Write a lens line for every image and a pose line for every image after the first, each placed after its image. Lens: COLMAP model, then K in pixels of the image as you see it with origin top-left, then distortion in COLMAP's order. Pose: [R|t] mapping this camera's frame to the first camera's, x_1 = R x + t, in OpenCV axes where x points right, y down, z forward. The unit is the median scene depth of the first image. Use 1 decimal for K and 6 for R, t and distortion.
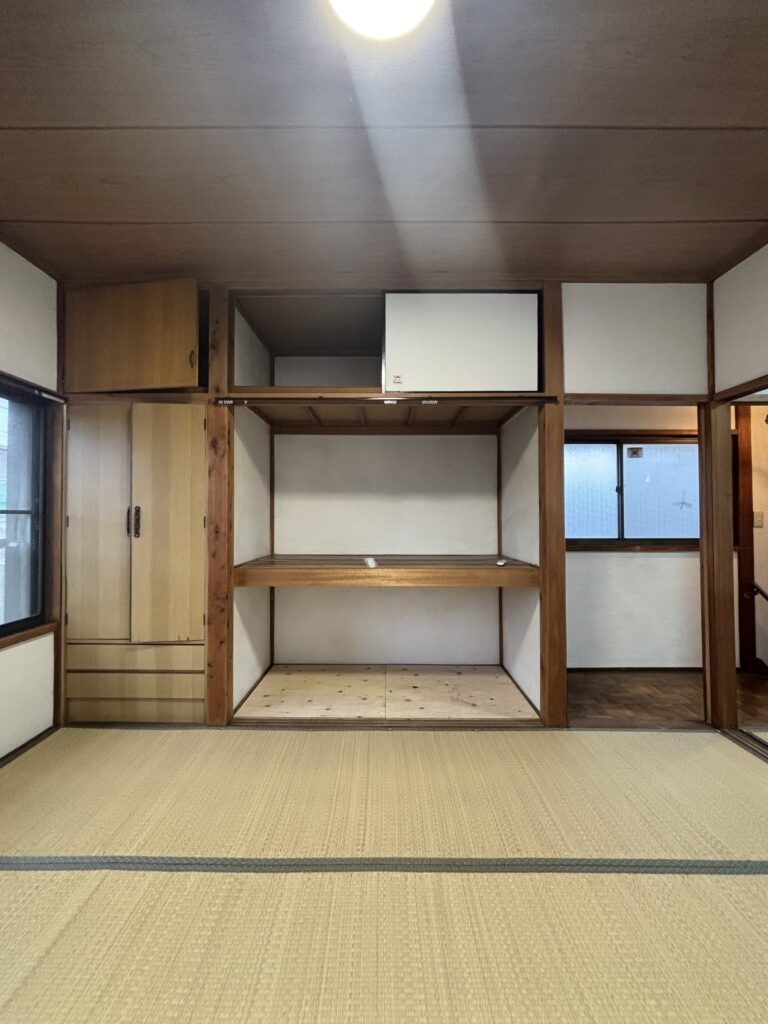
lens RADIAL K [[409.2, 0, 384.0], [0, 409.2, 512.0], [0, 0, 1]] dist [0.001990, -0.000117]
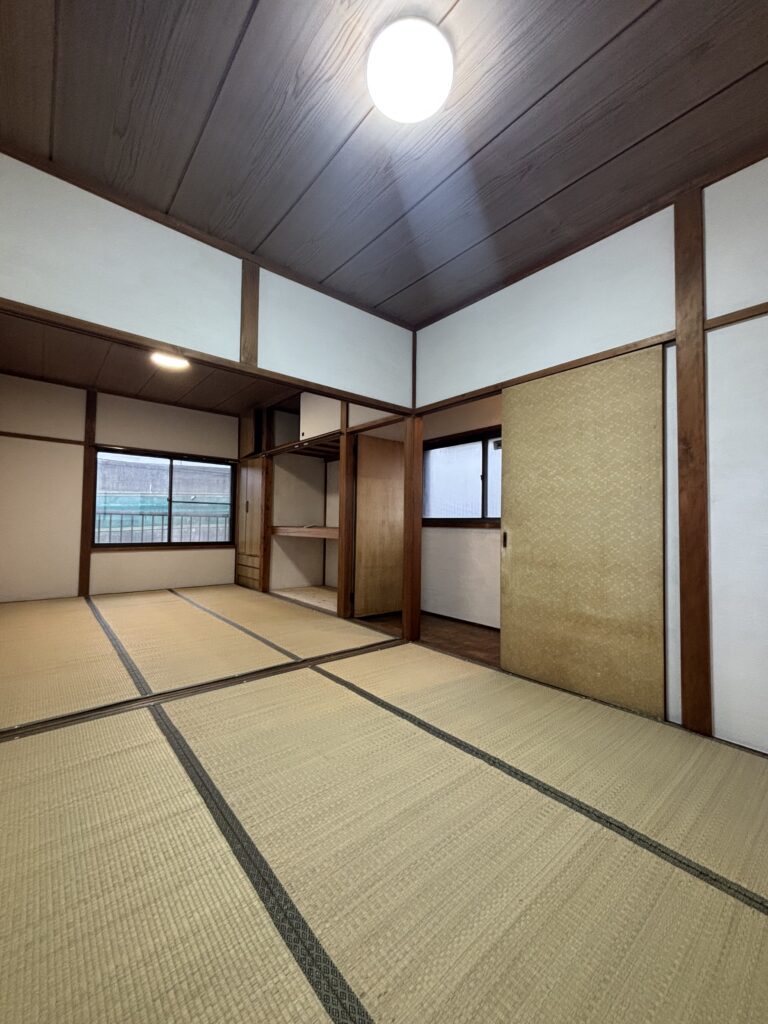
lens RADIAL K [[409.2, 0, 384.0], [0, 409.2, 512.0], [0, 0, 1]] dist [0.001990, -0.000117]
pose [[0.648097, -0.014813, -0.761414, 1.409292], [0.005284, 0.999874, -0.014954, 0.067918], [0.761540, 0.005668, 0.648093, -0.014557]]
